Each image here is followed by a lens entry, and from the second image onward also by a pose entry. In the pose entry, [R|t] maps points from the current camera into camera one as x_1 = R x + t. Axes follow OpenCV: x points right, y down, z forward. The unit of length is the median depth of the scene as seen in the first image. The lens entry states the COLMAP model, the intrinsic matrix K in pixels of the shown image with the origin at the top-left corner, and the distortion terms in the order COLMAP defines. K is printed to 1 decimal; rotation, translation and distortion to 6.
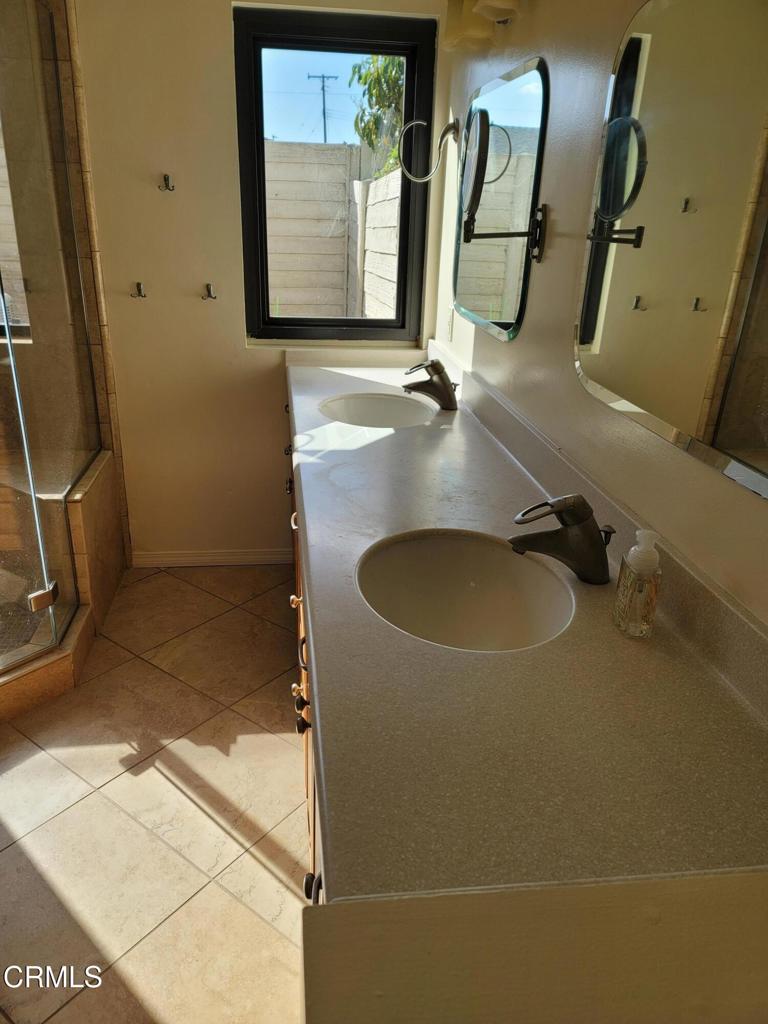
lens RADIAL K [[744.5, 0, 374.7], [0, 744.5, 516.6], [0, 0, 1]] dist [0.081844, -0.076142]
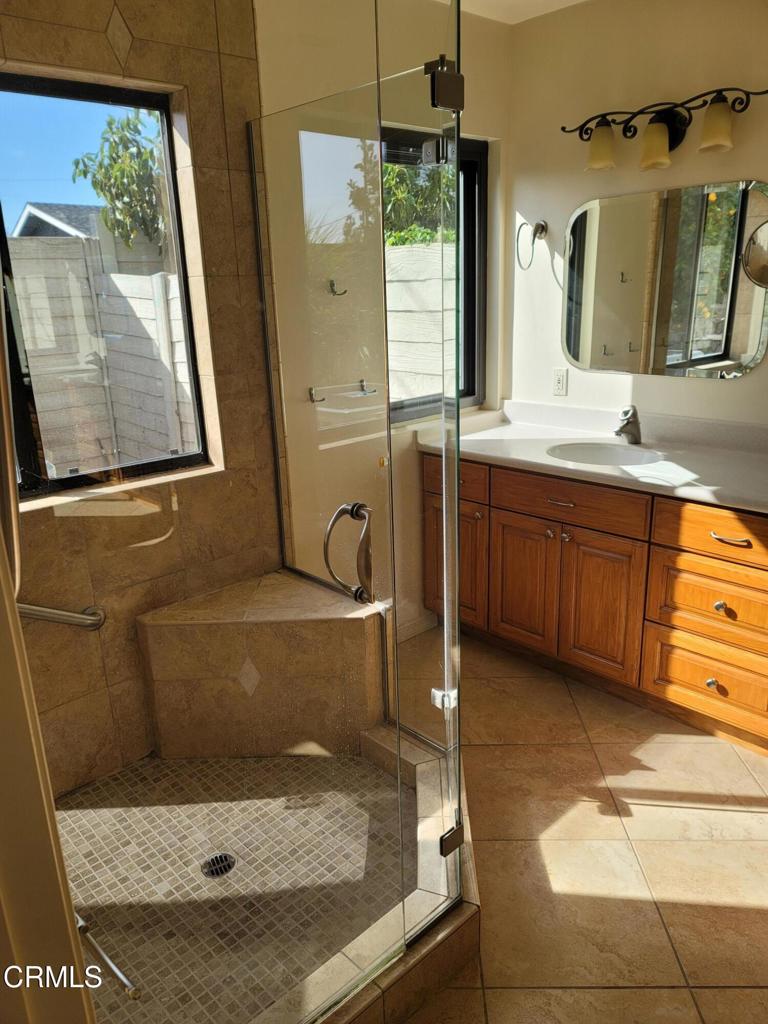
lens RADIAL K [[744.5, 0, 381.0], [0, 744.5, 520.3], [0, 0, 1]] dist [0.081844, -0.076142]
pose [[0.804111, -0.237221, 0.545098, -0.891227], [0.282380, 0.959302, 0.000921, -0.131611], [-0.523132, 0.153184, 0.838372, 0.181145]]
